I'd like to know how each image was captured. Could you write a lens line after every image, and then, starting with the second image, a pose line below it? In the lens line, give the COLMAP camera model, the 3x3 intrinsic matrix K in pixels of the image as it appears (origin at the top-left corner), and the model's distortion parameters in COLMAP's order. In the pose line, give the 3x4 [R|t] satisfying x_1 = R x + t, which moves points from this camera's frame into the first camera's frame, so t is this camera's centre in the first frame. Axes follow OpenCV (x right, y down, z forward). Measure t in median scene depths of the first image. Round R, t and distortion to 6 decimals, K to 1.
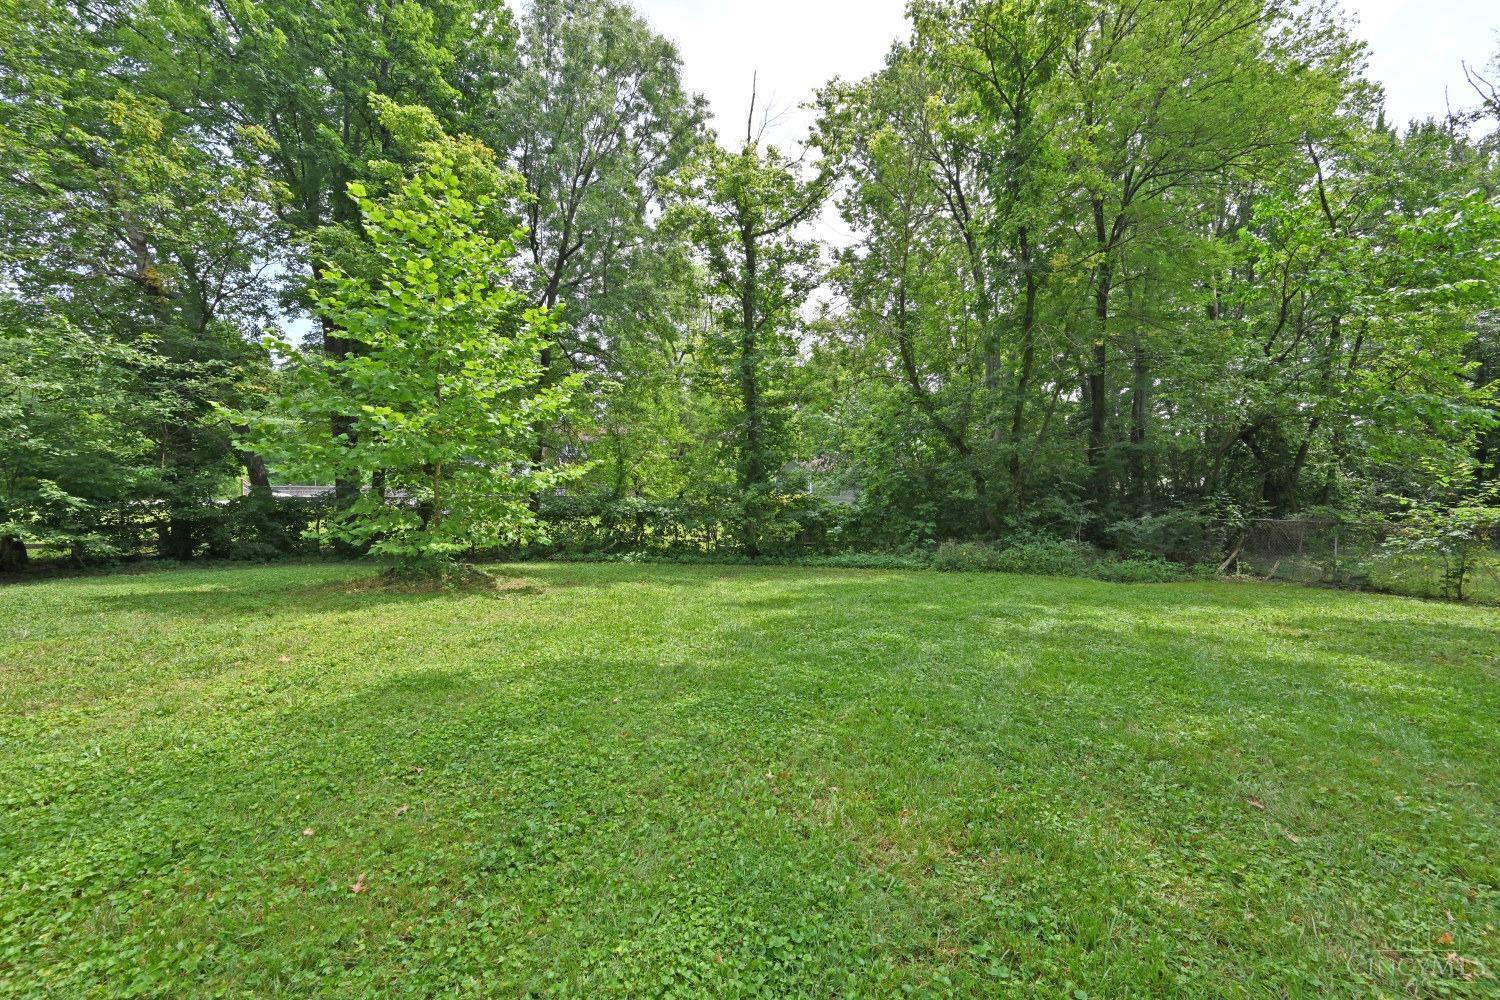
lens RADIAL K [[592.5, 0, 742.3], [0, 592.5, 505.7], [0, 0, 1]] dist [-0.001485, 0.000156]
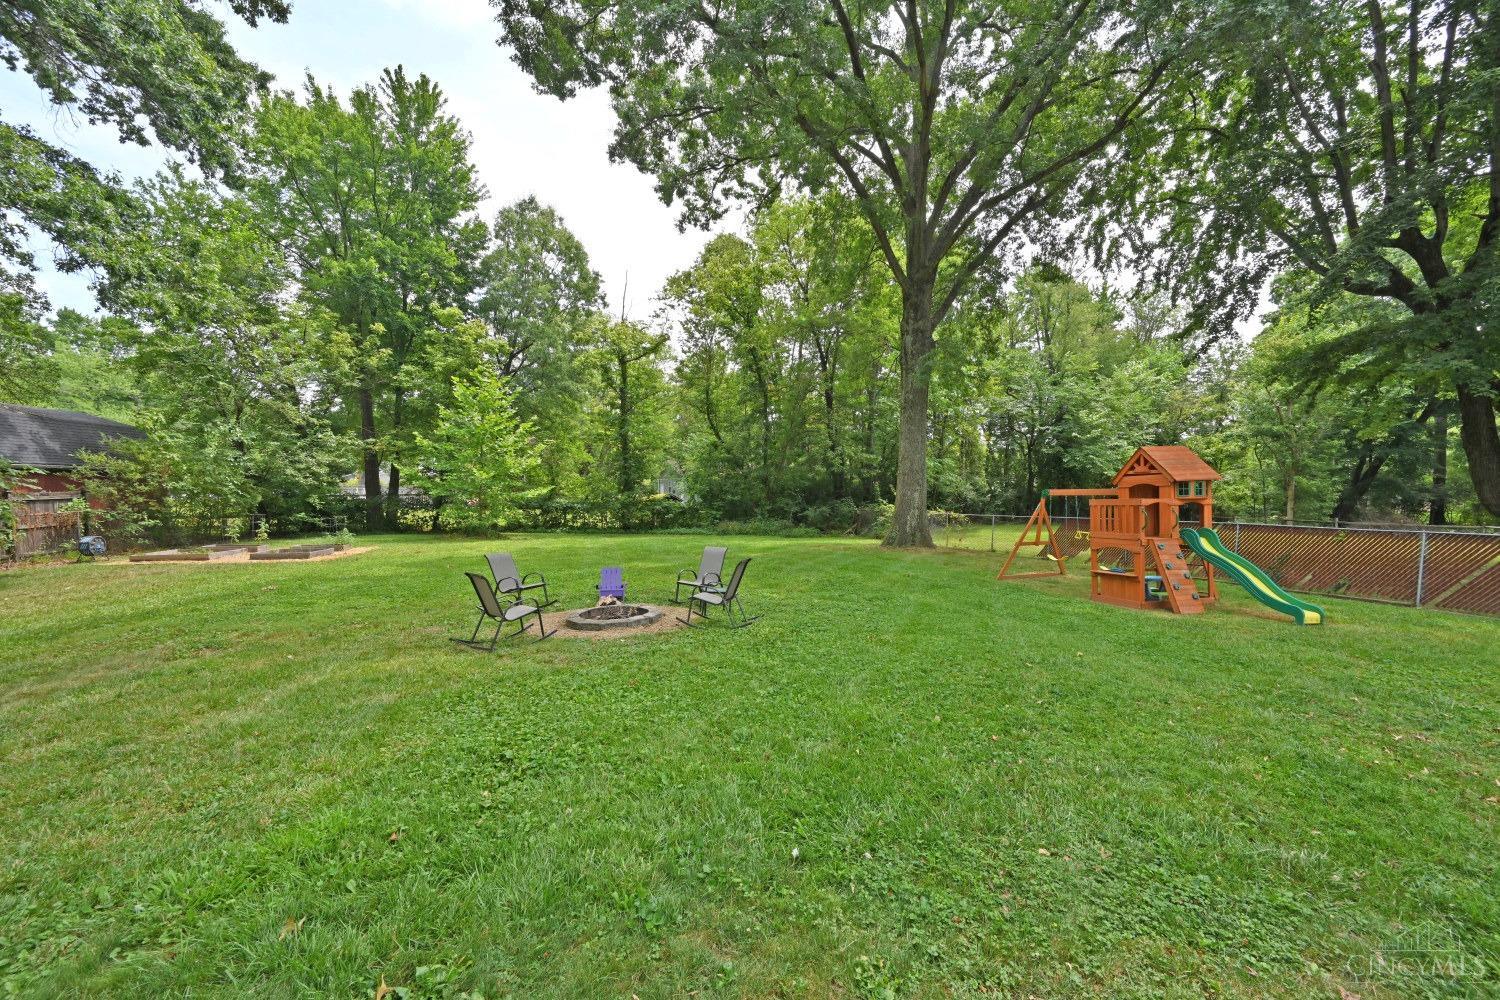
lens RADIAL K [[592.5, 0, 751.9], [0, 592.5, 504.3], [0, 0, 1]] dist [-0.001485, 0.000156]
pose [[0.983249, -0.002349, 0.182251, 0.066620], [0.000191, 0.999930, 0.011855, -0.018285], [-0.182266, -0.011621, 0.983180, -0.924832]]
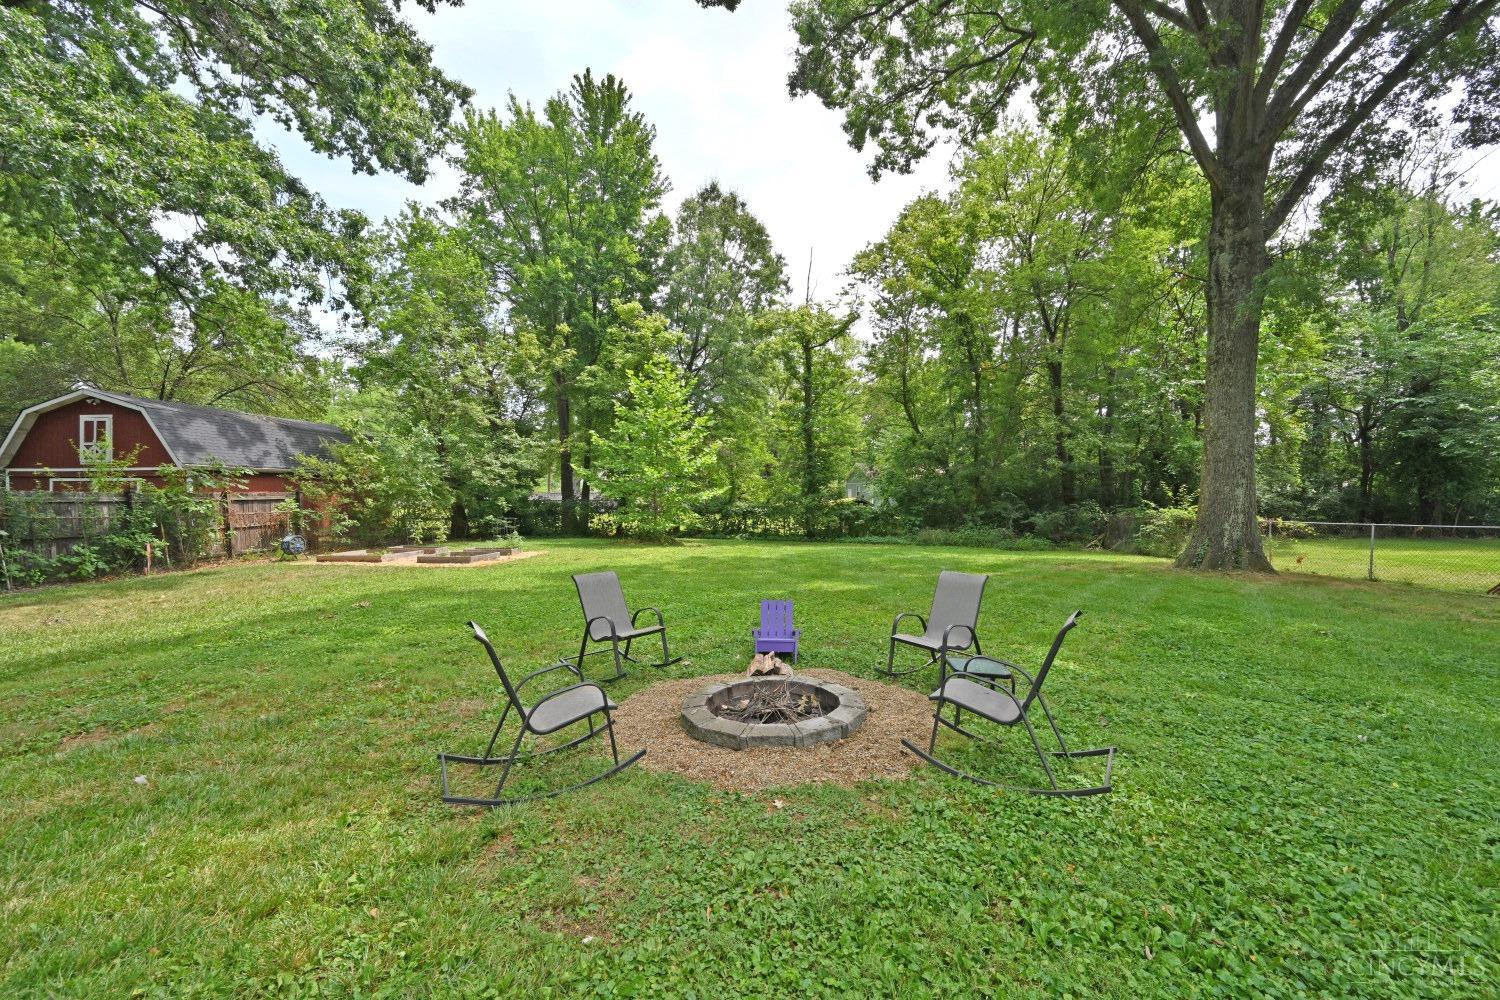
lens RADIAL K [[592.5, 0, 754.6], [0, 592.5, 499.4], [0, 0, 1]] dist [-0.001485, 0.000156]
pose [[0.992252, -0.001634, -0.124233, 0.067397], [0.000477, 0.999956, -0.009347, -0.006282], [0.124243, 0.009216, 0.992209, -0.679687]]
